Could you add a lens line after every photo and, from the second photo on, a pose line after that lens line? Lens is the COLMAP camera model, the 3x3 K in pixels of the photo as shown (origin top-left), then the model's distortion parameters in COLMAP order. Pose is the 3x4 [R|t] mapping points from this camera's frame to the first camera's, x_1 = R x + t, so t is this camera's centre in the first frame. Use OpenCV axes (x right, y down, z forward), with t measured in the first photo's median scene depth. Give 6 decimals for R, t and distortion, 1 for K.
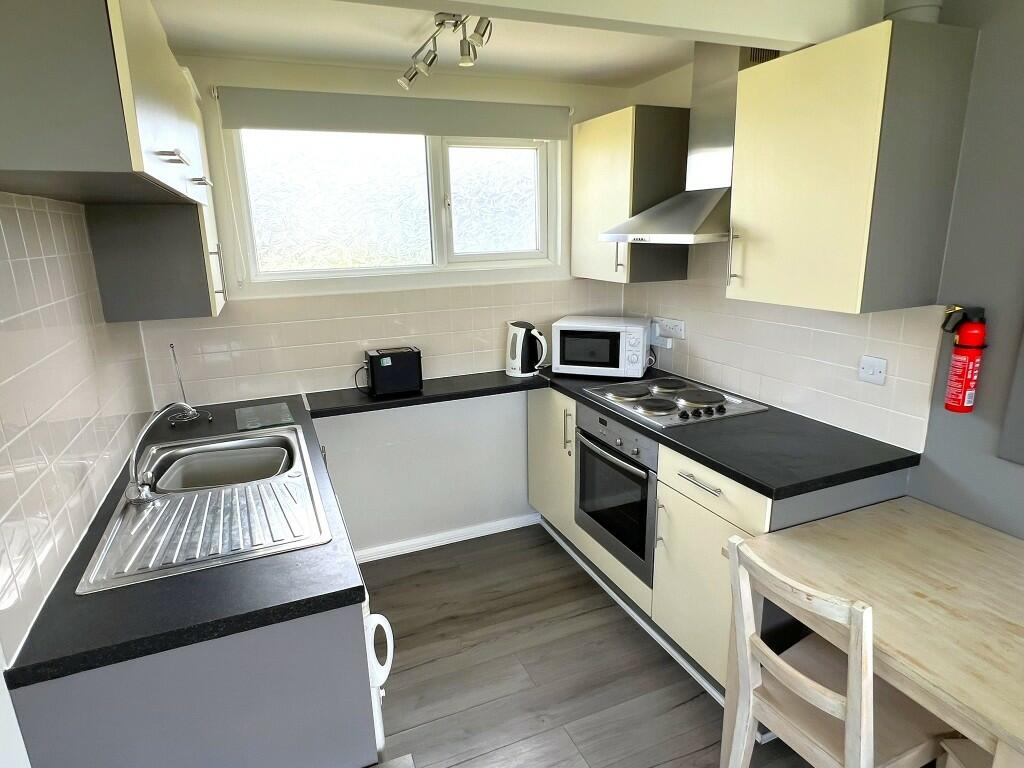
lens RADIAL K [[609.8, 0, 501.2], [0, 609.8, 390.7], [0, 0, 1]] dist [0.007289, -0.002389]
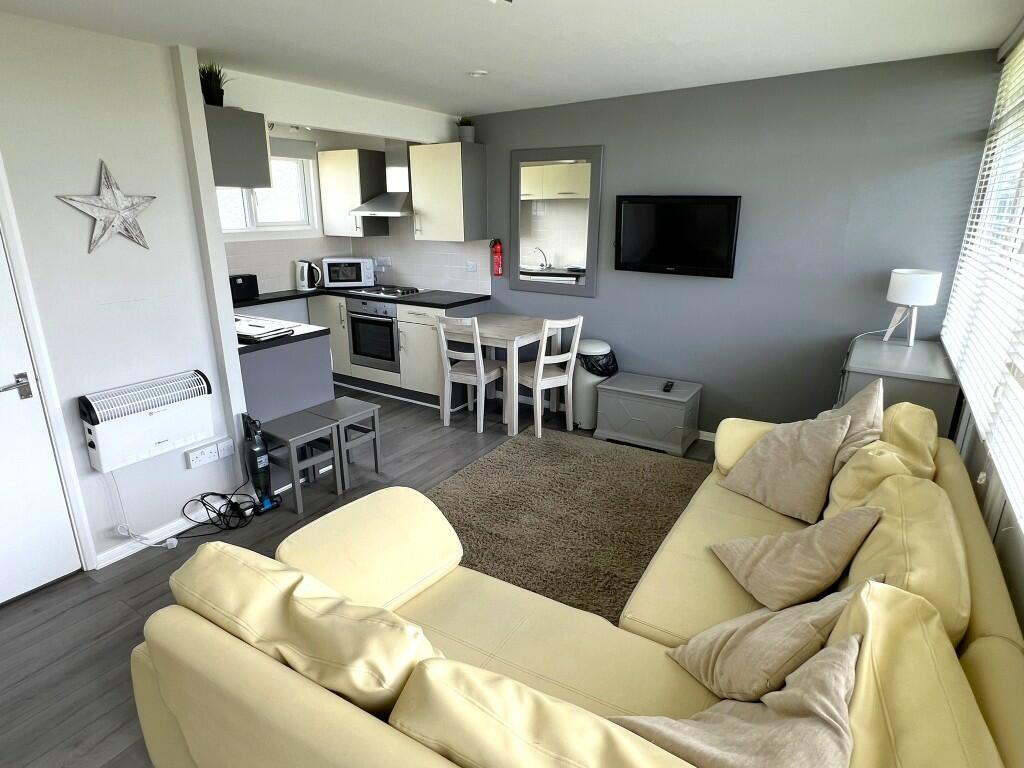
lens RADIAL K [[564.2, 0, 516.5], [0, 564.2, 384.6], [0, 0, 1]] dist [-0.017737, -0.000391]
pose [[0.822594, -0.143413, 0.550247, -0.460306], [0.121155, 0.989657, 0.076818, 0.221016], [-0.555572, 0.003475, 0.831461, -0.804042]]
